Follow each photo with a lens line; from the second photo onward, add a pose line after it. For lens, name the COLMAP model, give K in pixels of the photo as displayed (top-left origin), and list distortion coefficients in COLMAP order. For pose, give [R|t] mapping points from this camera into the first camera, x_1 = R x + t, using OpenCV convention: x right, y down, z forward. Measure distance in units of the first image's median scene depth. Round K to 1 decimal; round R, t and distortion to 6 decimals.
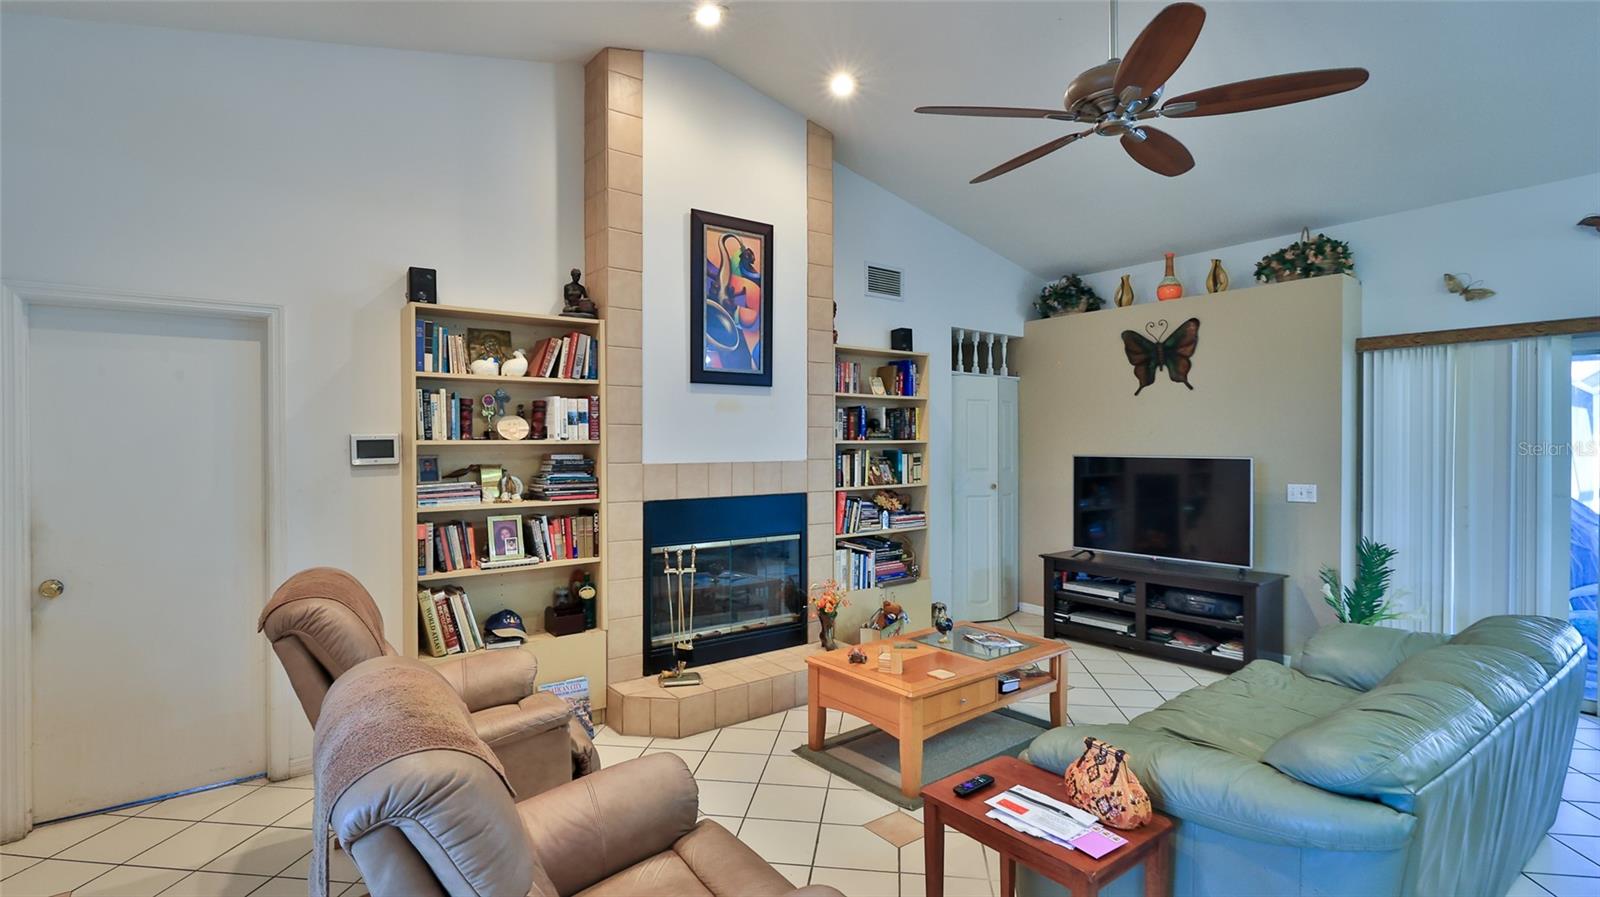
lens RADIAL K [[774.8, 0, 797.8], [0, 774.8, 449.9], [0, 0, 1]] dist [0.002315, -0.000528]
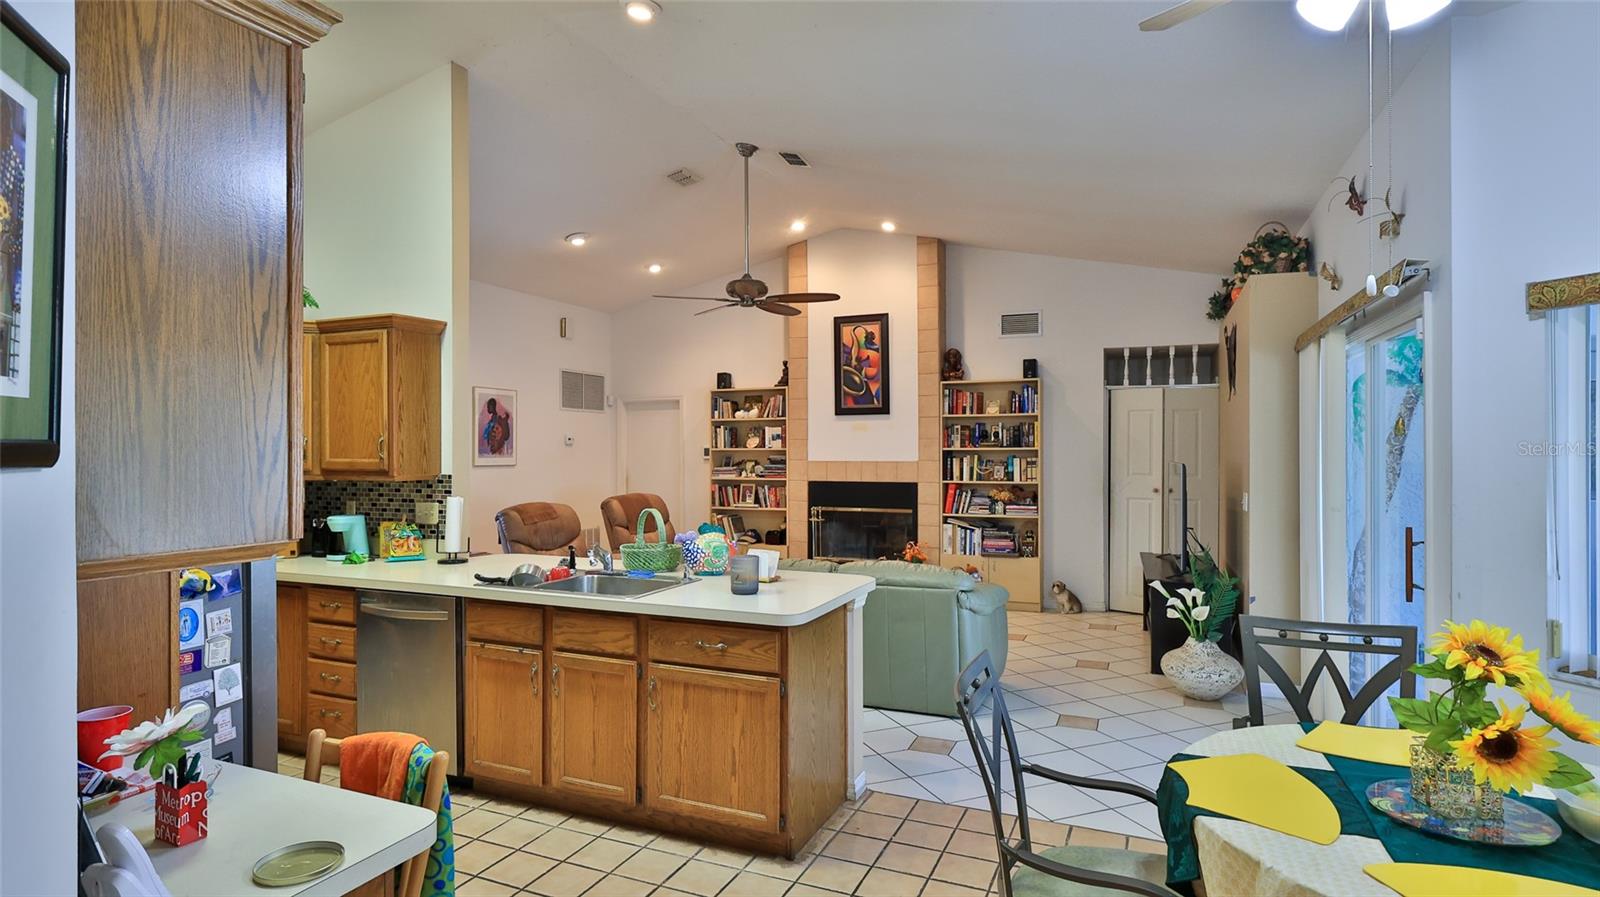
lens RADIAL K [[826.7, 0, 796.1], [0, 826.7, 448.7], [0, 0, 1]] dist [0.006183, -0.001259]
pose [[0.480140, 0.001676, -0.877190, 1.453626], [-0.006858, 0.999975, -0.001843, -0.007172], [0.877165, 0.006901, 0.480139, 0.022590]]
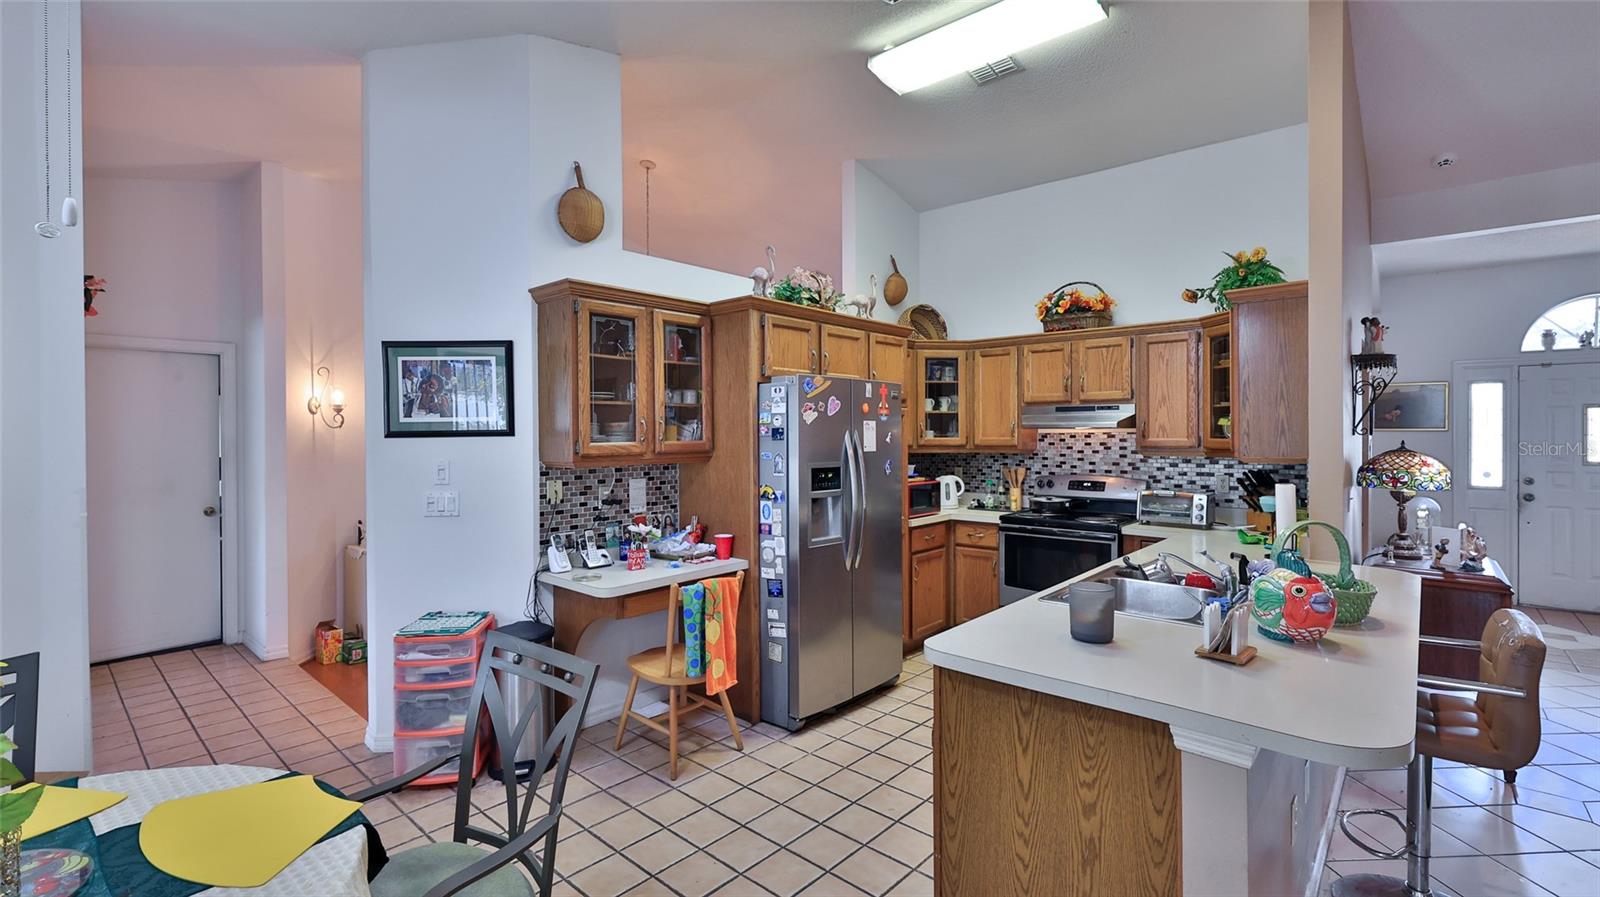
lens RADIAL K [[706.8, 0, 795.1], [0, 706.8, 437.5], [0, 0, 1]] dist [0.001533, 0.000330]
pose [[-0.983485, 0.007035, -0.180852, 1.027434], [0.004049, 0.999849, 0.016874, -0.011403], [0.180943, 0.015863, -0.983366, 0.753808]]
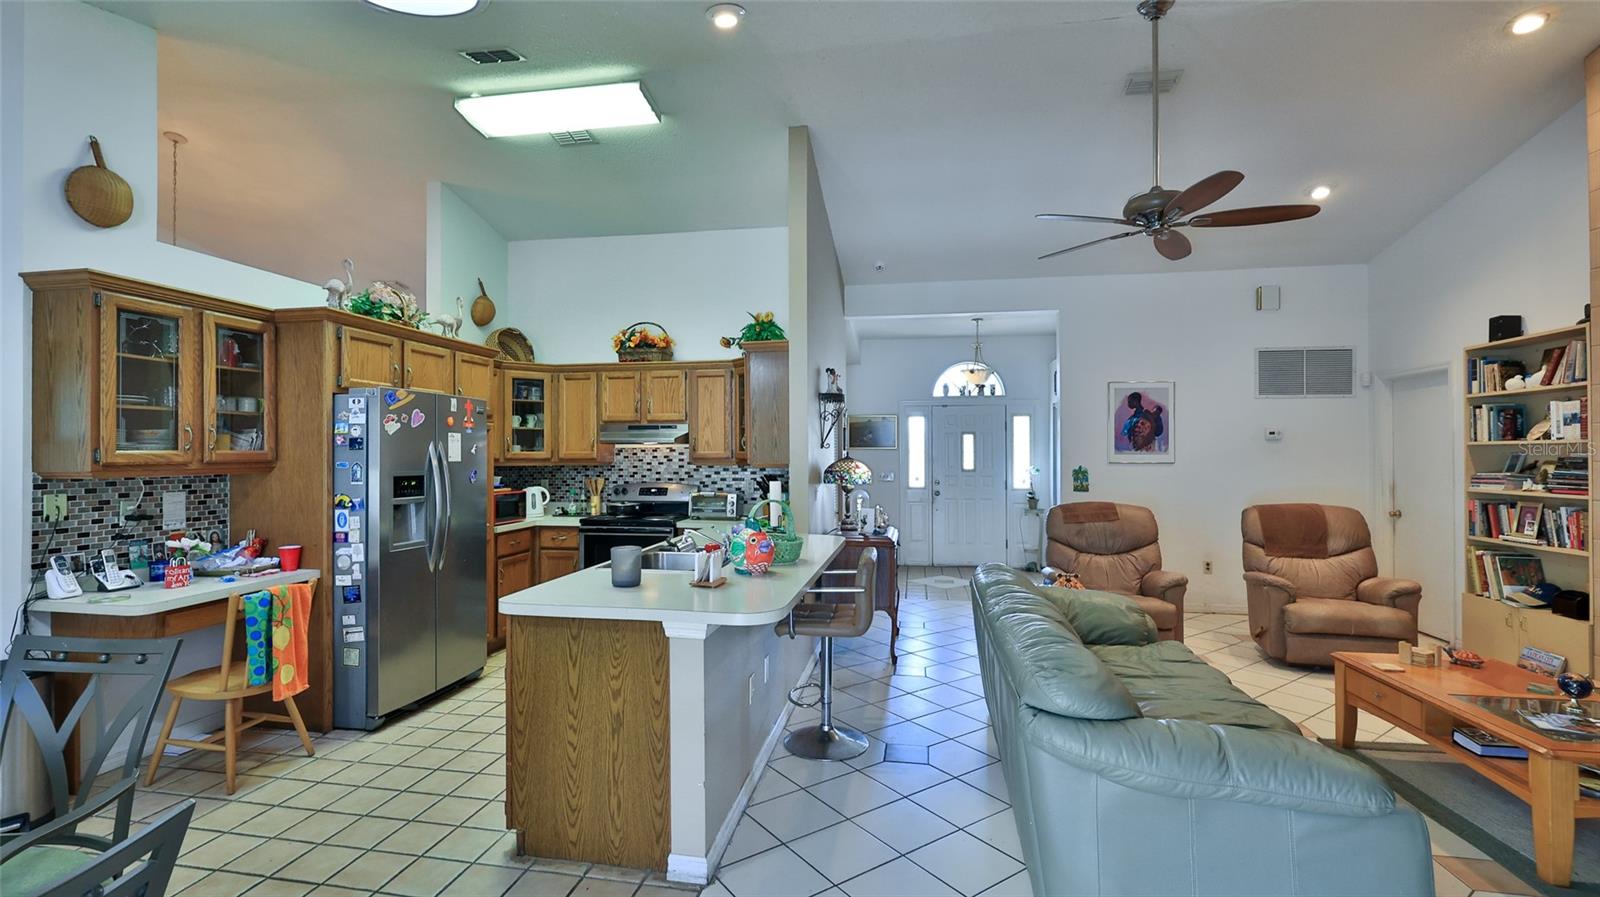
lens RADIAL K [[706.8, 0, 791.7], [0, 706.8, 446.7], [0, 0, 1]] dist [0.001533, 0.000330]
pose [[-0.745729, -0.002829, -0.666243, 1.072931], [-0.002535, 0.999996, -0.001409, 0.001249], [0.666245, 0.000638, -0.745733, 0.917910]]
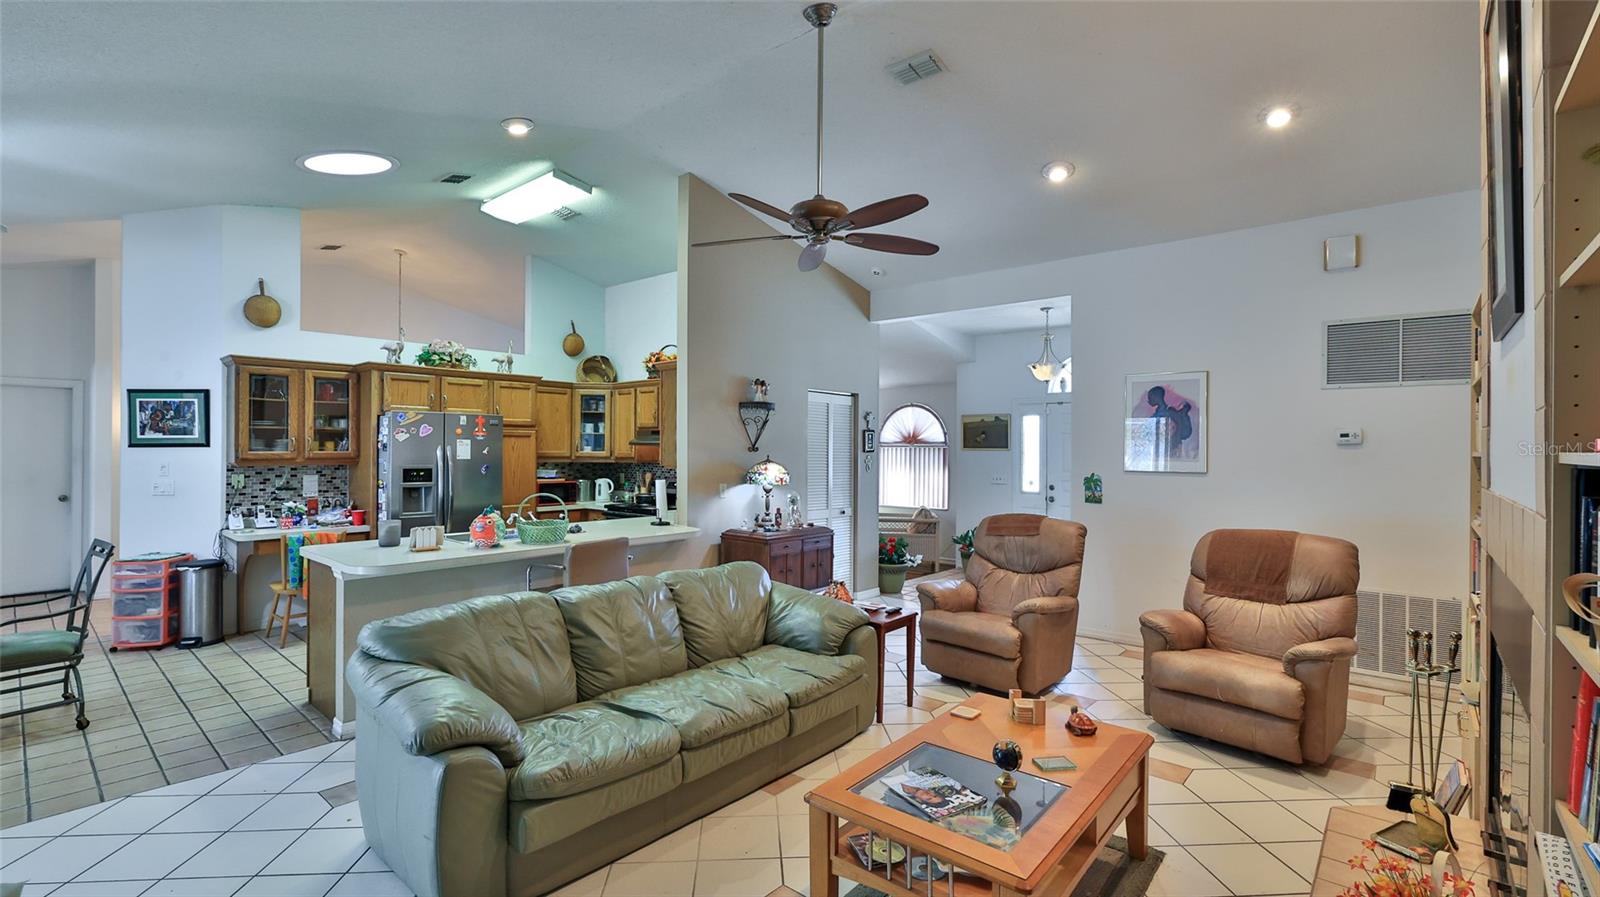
lens RADIAL K [[706.8, 0, 795.4], [0, 706.8, 444.5], [0, 0, 1]] dist [0.001533, 0.000330]
pose [[-0.982061, -0.004499, -0.188510, 0.409371], [-0.005591, 0.999971, 0.005258, -0.018151], [0.188481, 0.006218, -0.982057, 1.373399]]
